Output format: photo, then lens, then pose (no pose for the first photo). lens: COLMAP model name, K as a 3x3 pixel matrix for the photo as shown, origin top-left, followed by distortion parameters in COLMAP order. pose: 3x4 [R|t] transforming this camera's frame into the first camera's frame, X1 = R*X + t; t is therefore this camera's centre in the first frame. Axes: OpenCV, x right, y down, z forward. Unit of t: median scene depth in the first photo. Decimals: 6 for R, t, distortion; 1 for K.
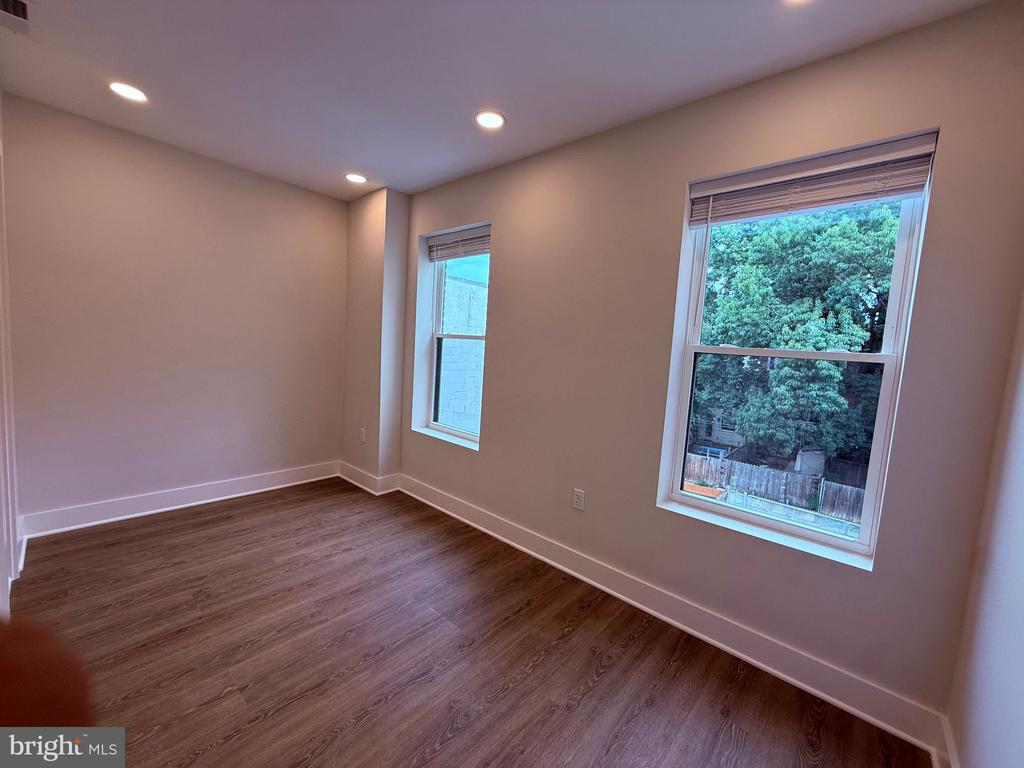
lens RADIAL K [[406.4, 0, 506.2], [0, 406.4, 381.8], [0, 0, 1]] dist [-0.001518, 0.000507]
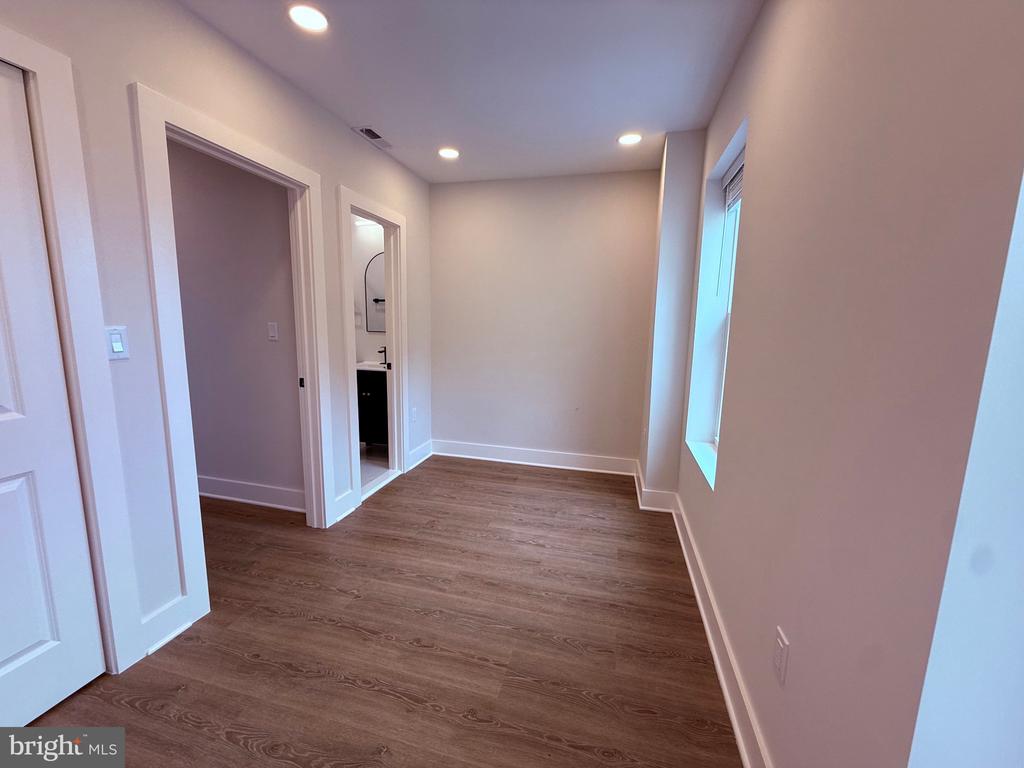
lens RADIAL K [[406.4, 0, 511.2], [0, 406.4, 383.2], [0, 0, 1]] dist [-0.001518, 0.000507]
pose [[0.457277, 0.081406, -0.885591, 0.393194], [-0.068331, 0.996074, 0.056279, -0.017259], [0.886695, 0.034778, 0.461044, 0.480873]]
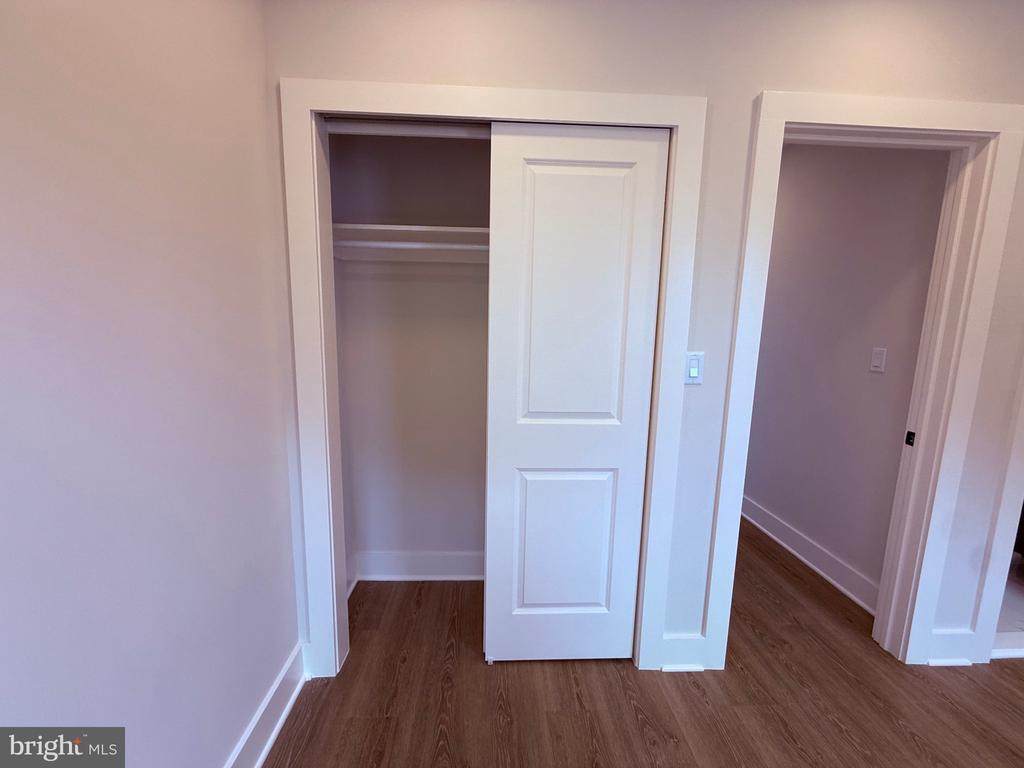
lens RADIAL K [[406.4, 0, 509.5], [0, 406.4, 379.9], [0, 0, 1]] dist [-0.001518, 0.000507]
pose [[-0.714006, 0.022605, -0.699774, 0.230081], [-0.123591, 0.979714, 0.157752, -0.045435], [0.689145, 0.199122, -0.696728, 0.476700]]
